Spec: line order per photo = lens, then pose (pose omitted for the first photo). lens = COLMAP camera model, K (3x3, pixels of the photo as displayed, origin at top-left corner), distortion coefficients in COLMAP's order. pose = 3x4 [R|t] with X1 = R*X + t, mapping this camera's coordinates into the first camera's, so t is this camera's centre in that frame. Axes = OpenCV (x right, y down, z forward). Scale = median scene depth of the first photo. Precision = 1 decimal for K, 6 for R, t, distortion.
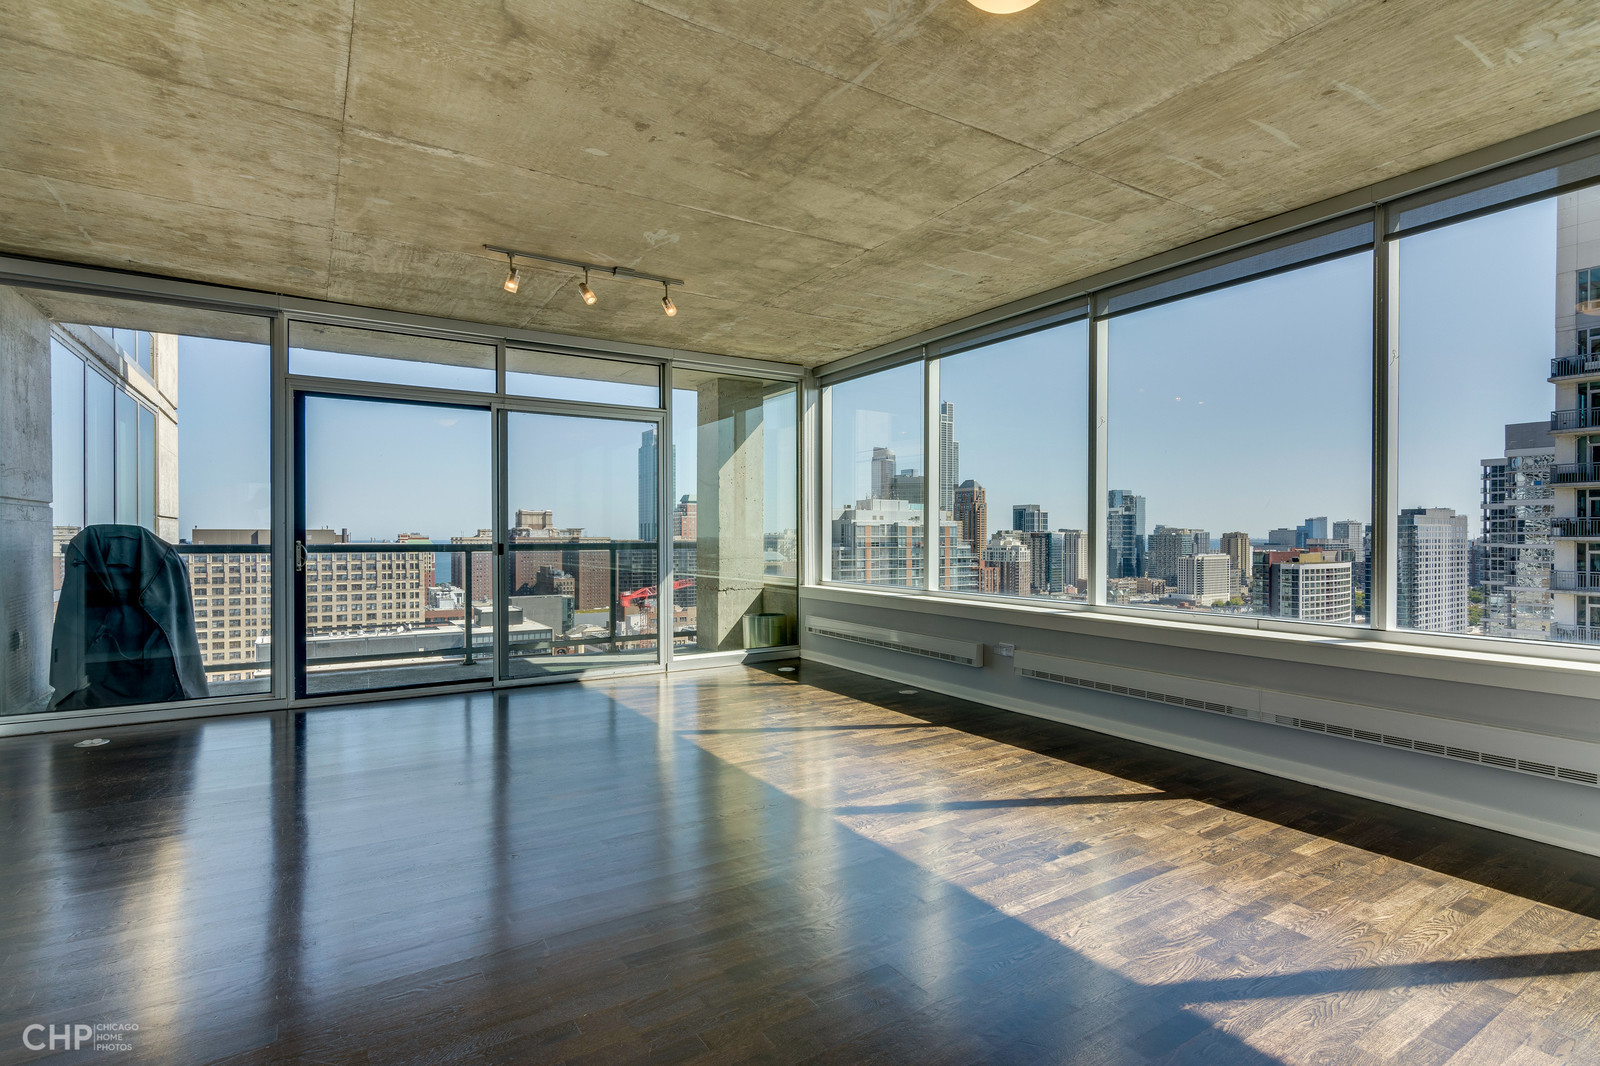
lens RADIAL K [[785.0, 0, 796.9], [0, 785.0, 544.0], [0, 0, 1]] dist [-0.001155, 0.000111]
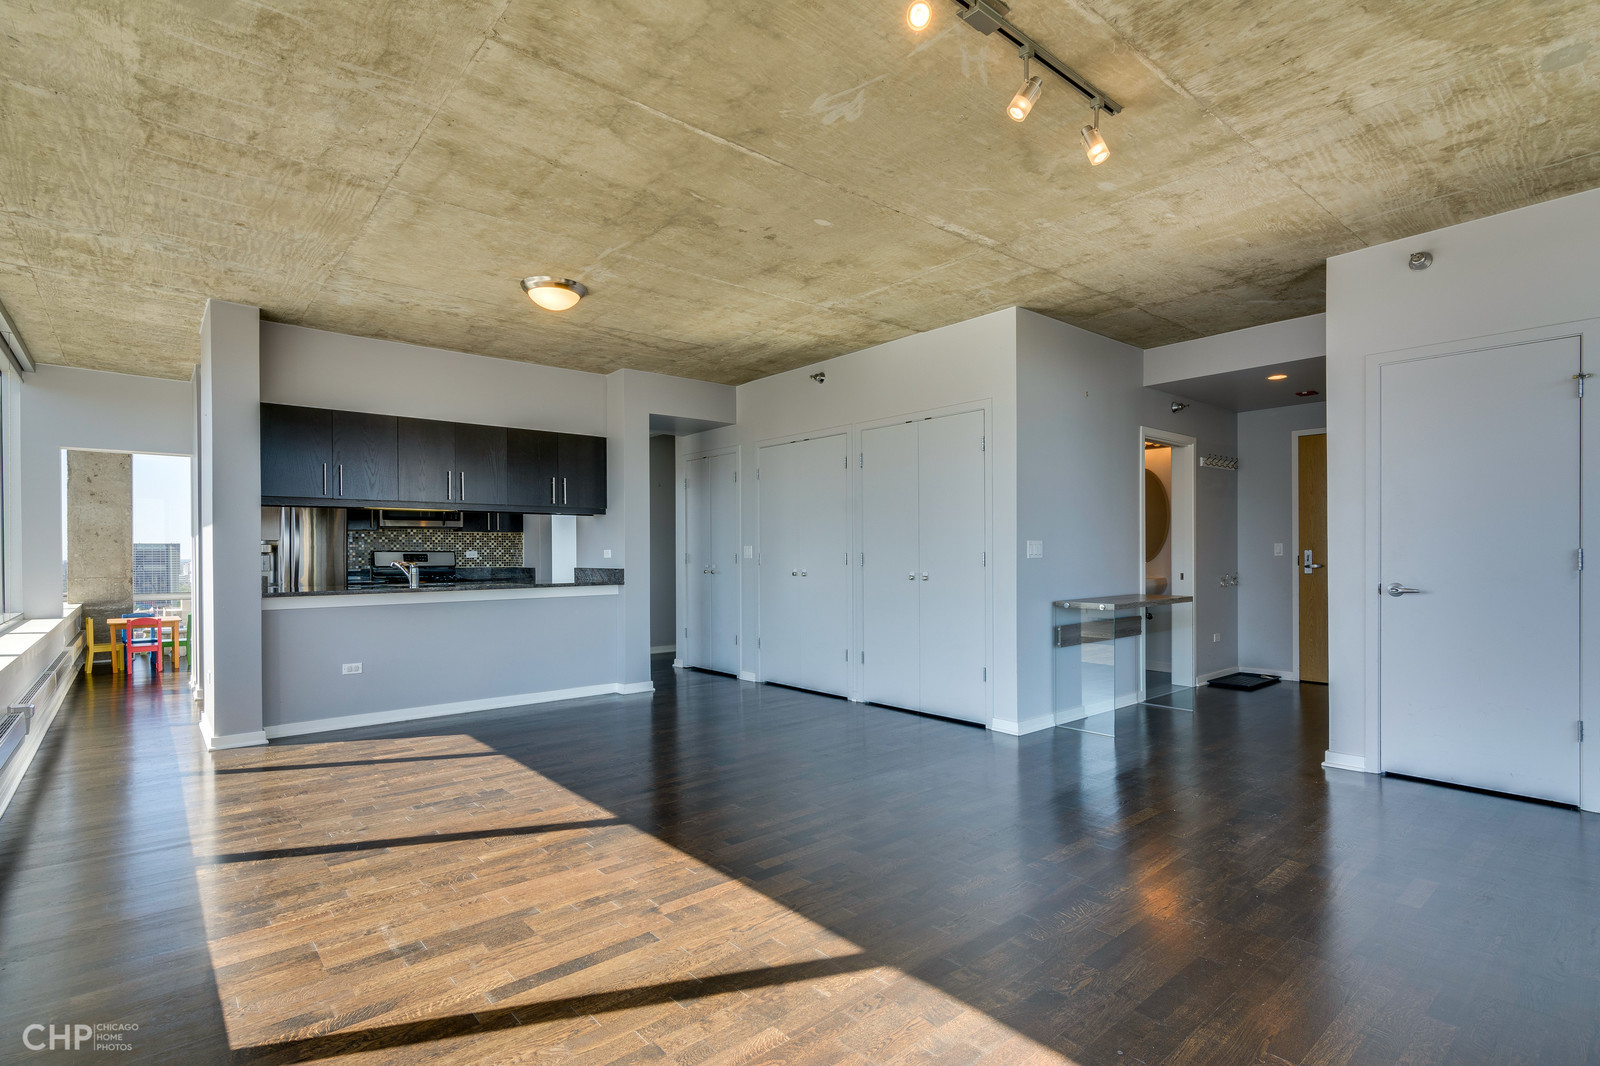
lens RADIAL K [[785.0, 0, 796.9], [0, 785.0, 544.0], [0, 0, 1]] dist [-0.001155, 0.000111]
pose [[-0.990491, 0.004202, -0.137510, -0.053527], [0.004552, 0.999987, -0.002230, -0.024352], [0.137499, -0.002835, -0.990498, 1.954373]]
